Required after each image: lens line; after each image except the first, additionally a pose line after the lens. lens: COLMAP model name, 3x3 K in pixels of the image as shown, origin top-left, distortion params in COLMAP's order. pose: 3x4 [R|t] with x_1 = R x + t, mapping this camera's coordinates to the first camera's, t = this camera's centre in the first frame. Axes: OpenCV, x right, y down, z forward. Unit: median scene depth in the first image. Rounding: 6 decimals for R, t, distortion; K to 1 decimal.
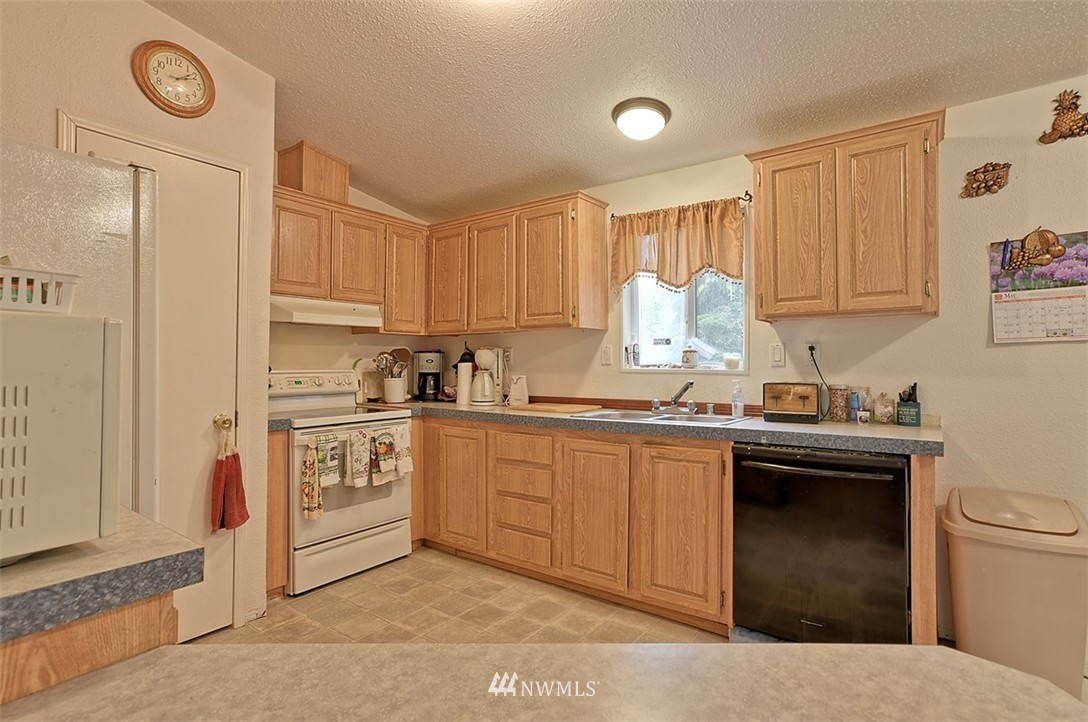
lens RADIAL K [[536.8, 0, 546.1], [0, 536.8, 353.0], [0, 0, 1]] dist [-0.019196, 0.018134]
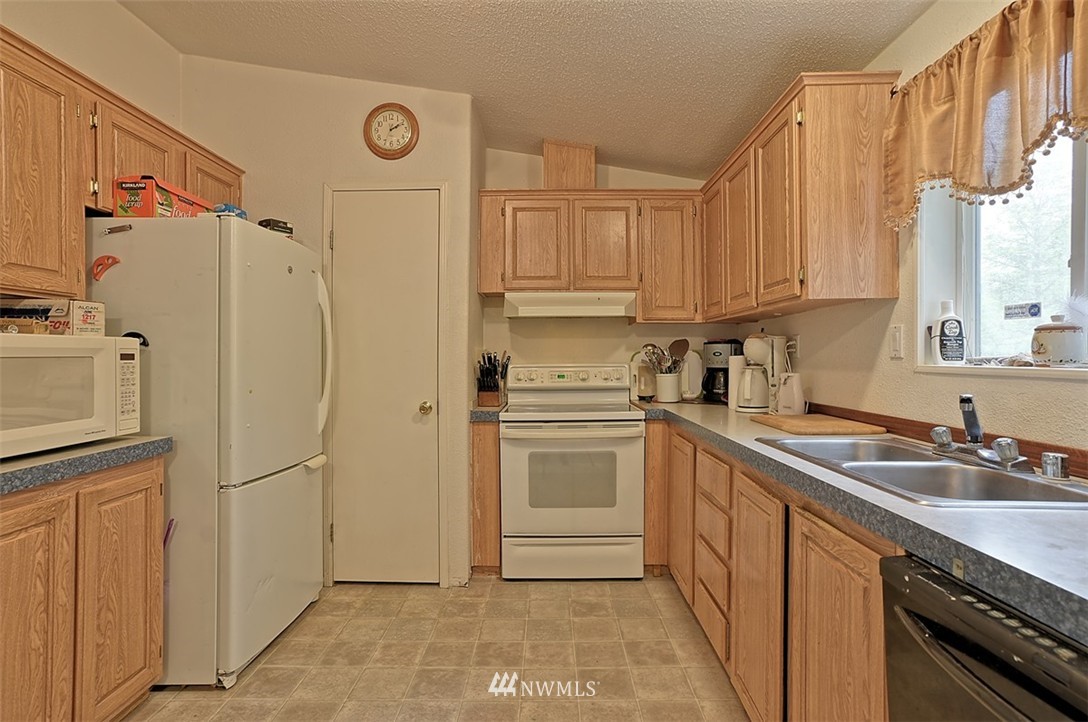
lens RADIAL K [[536.8, 0, 494.7], [0, 536.8, 354.2], [0, 0, 1]] dist [-0.019196, 0.018134]
pose [[0.582190, -0.007900, -0.813014, 0.327775], [0.023663, 0.999694, 0.007231, 0.002868], [0.812708, -0.023448, 0.582199, 0.330363]]
